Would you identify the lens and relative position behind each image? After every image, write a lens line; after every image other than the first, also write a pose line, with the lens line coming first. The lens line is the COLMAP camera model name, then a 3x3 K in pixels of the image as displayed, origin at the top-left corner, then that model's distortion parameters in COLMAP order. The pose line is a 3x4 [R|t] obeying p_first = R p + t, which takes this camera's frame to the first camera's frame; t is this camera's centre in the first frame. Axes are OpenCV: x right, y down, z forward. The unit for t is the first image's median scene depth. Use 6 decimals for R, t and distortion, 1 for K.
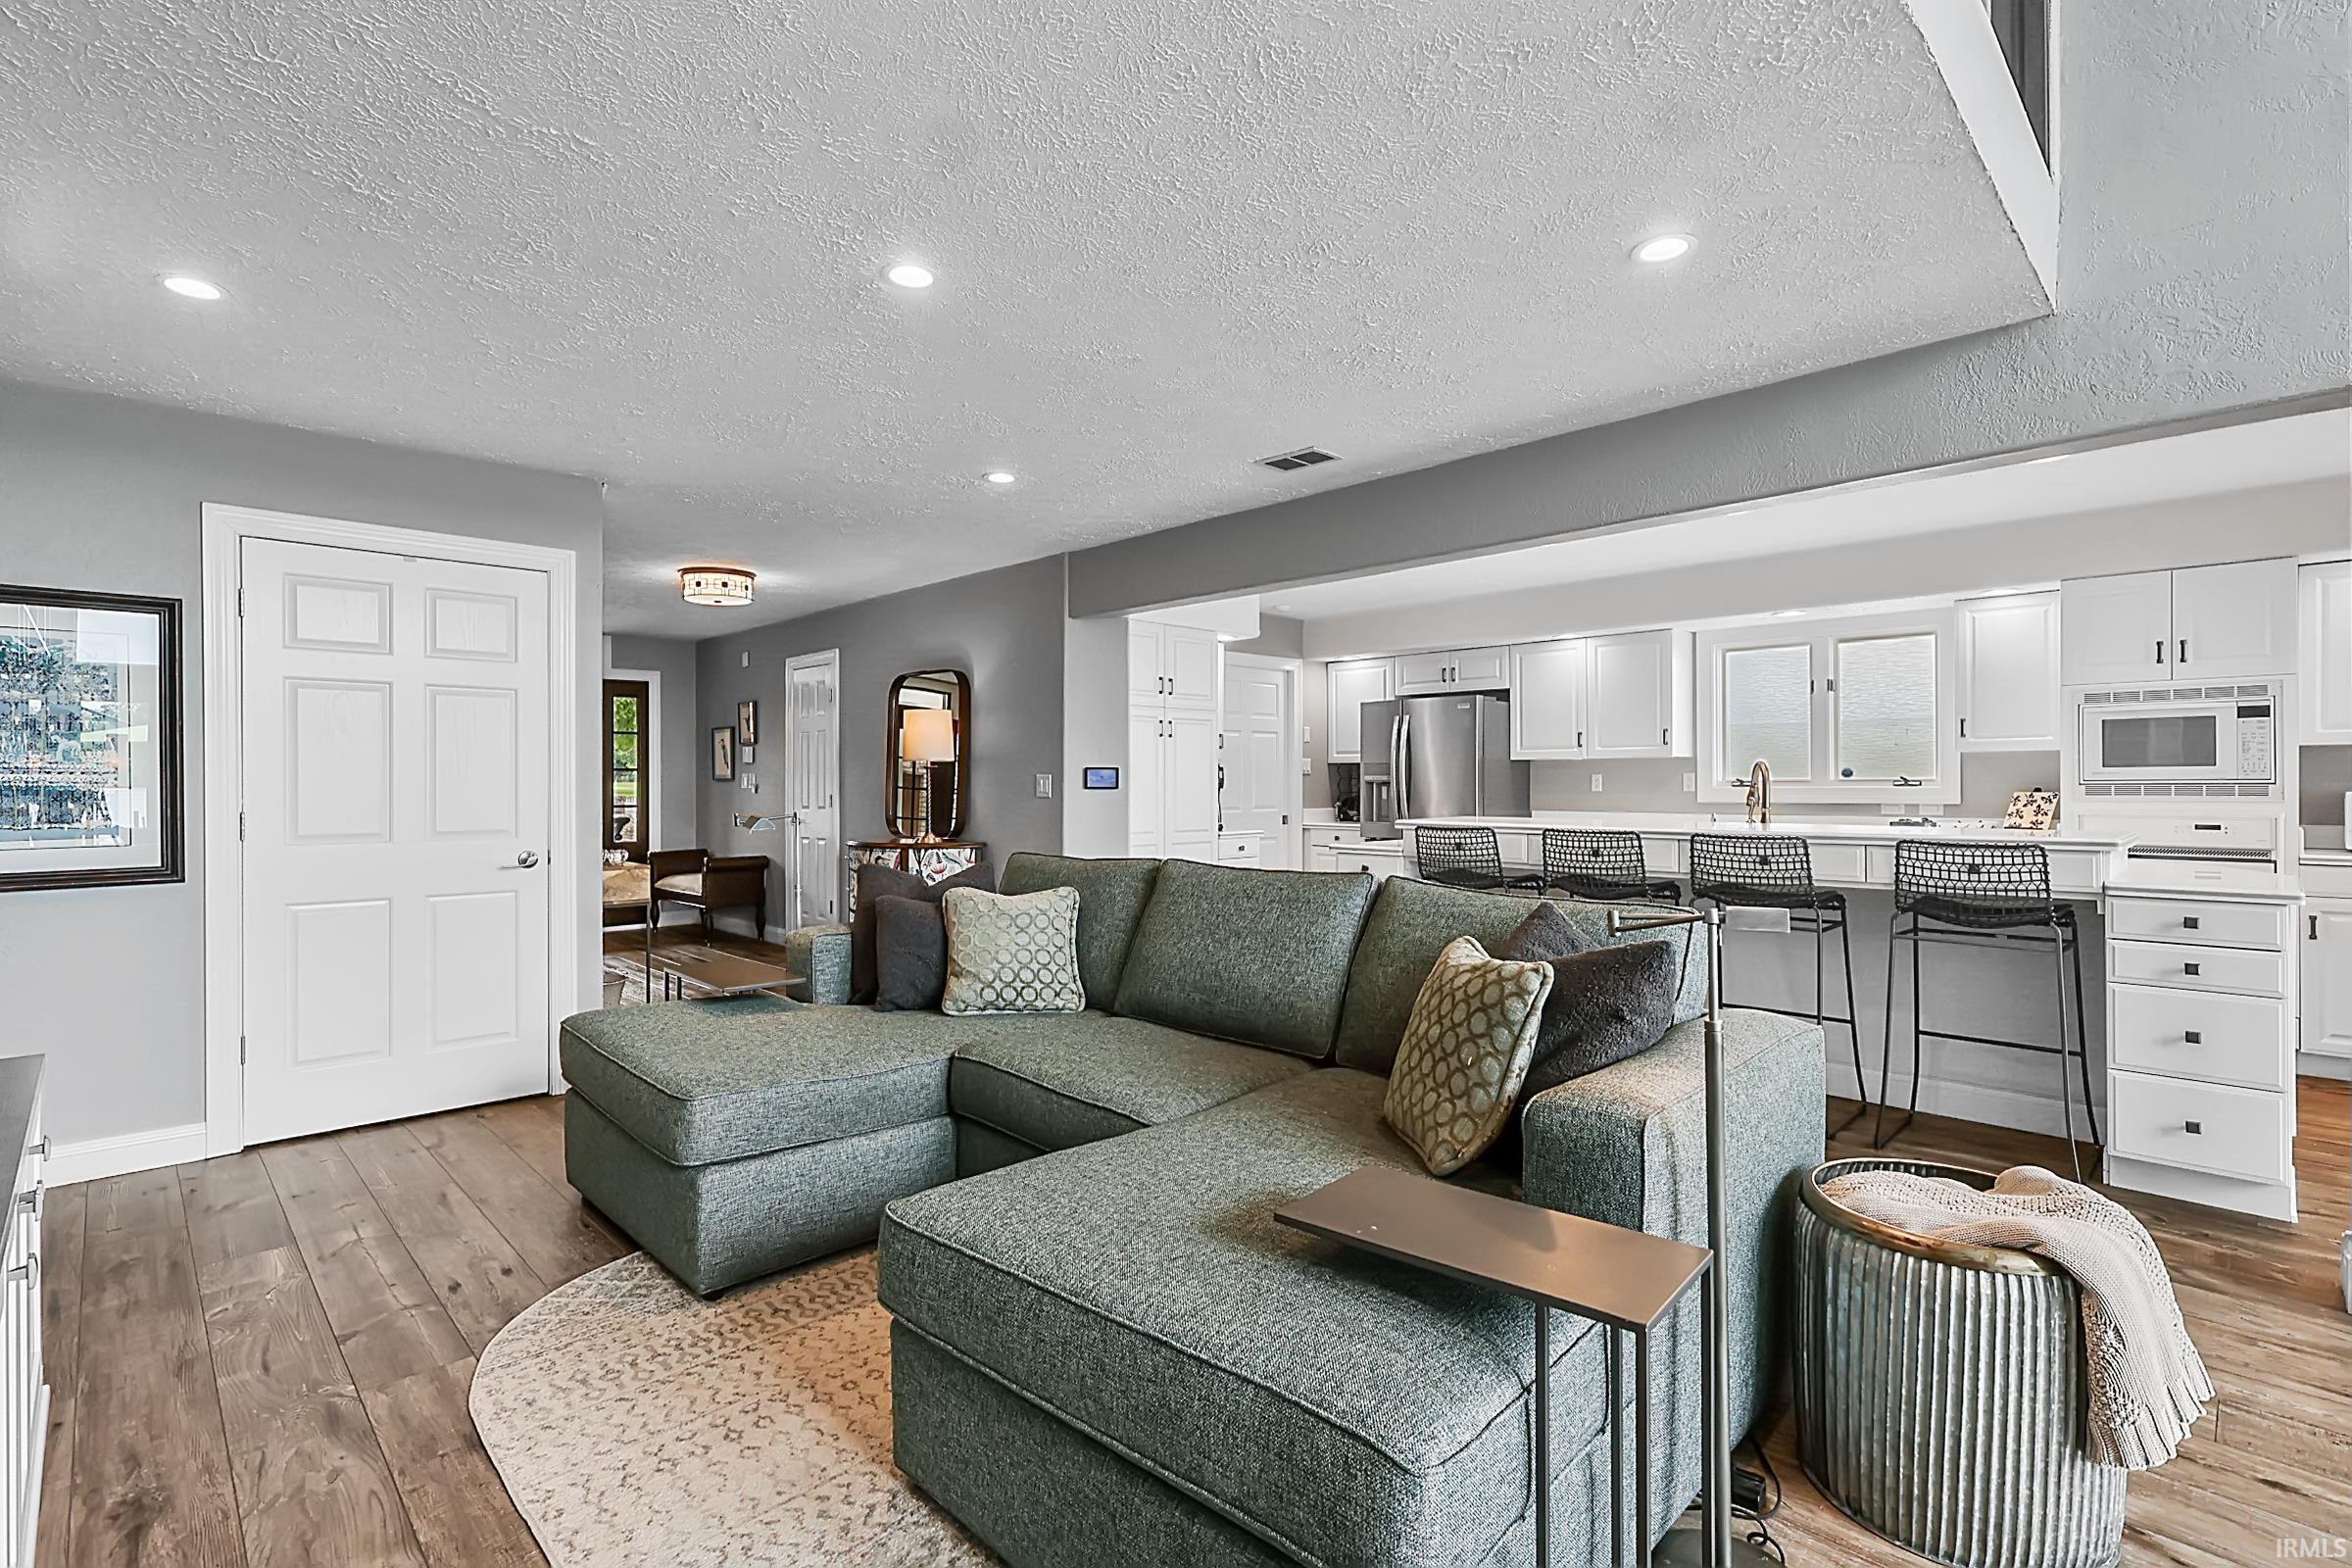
lens RADIAL K [[1082.9, 0, 1173.3], [0, 1082.9, 781.0], [0, 0, 1]] dist [-0.004792, 0.000776]
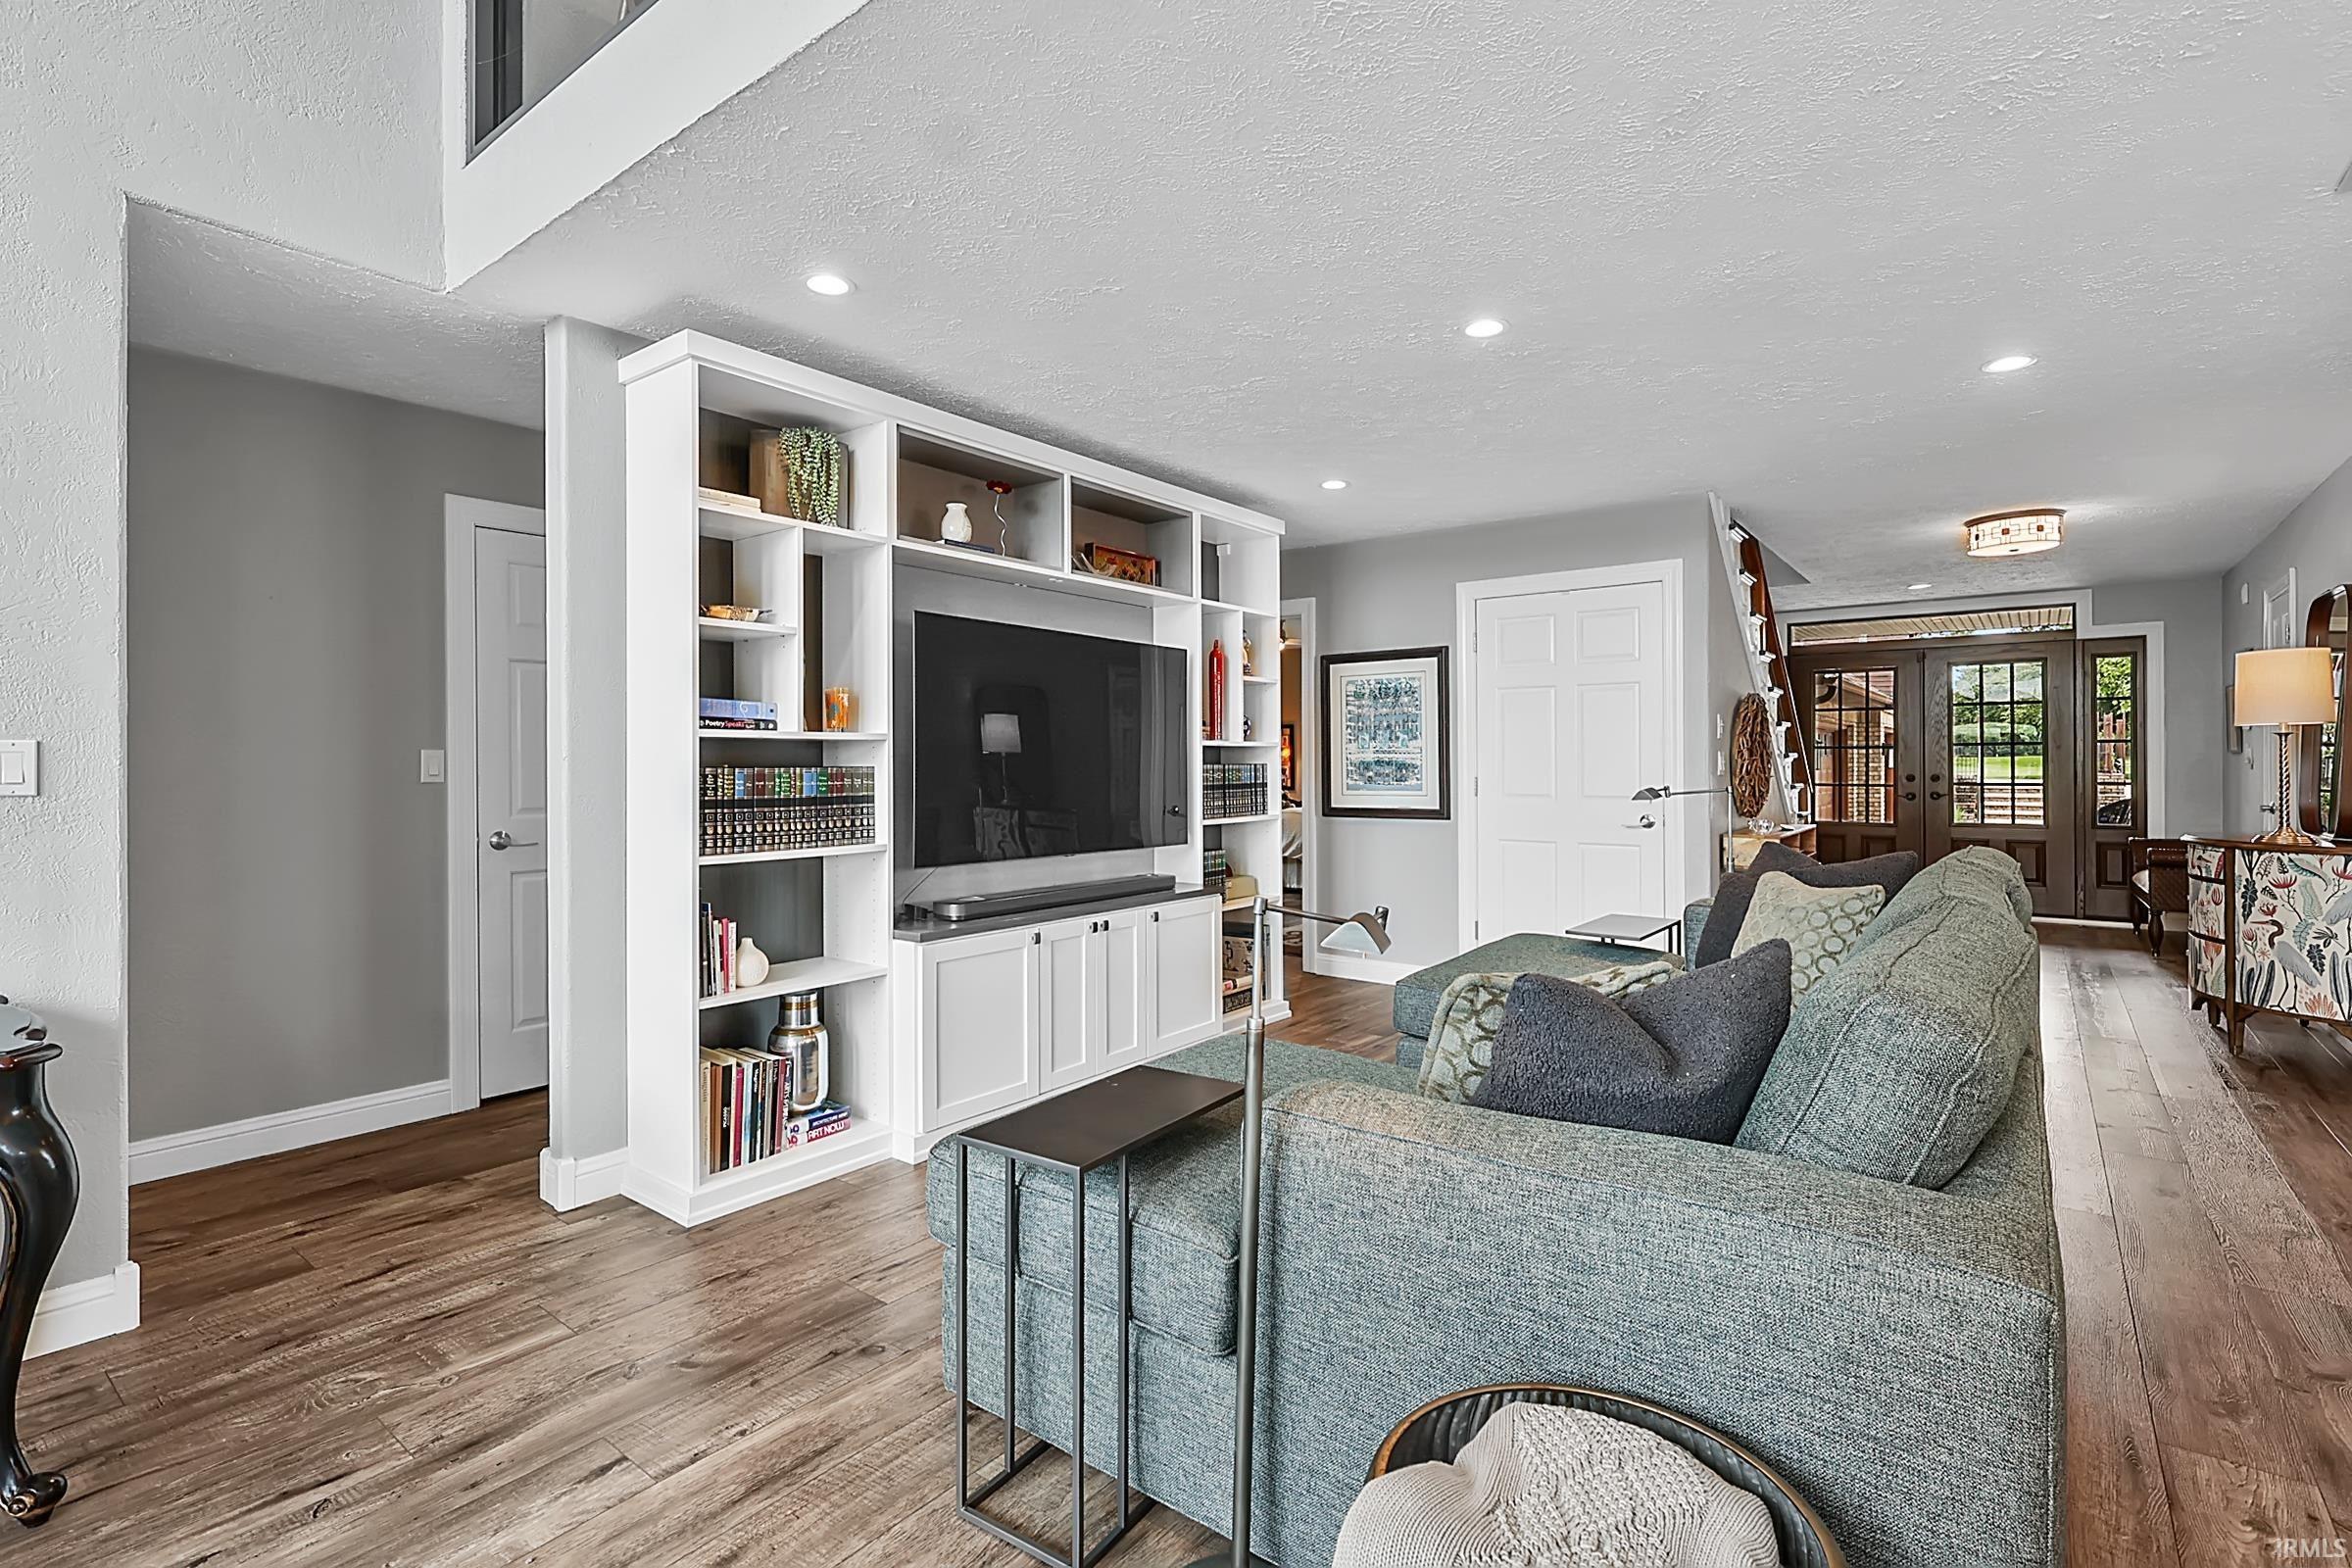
lens RADIAL K [[1091.3, 0, 1179.4], [0, 1091.3, 761.0], [0, 0, 1]] dist [-0.002812, -0.000197]
pose [[0.134806, 0.001846, -0.990870, 0.493396], [0.005218, 0.999983, 0.002573, -0.000842], [0.990858, -0.005517, 0.134794, 0.282025]]
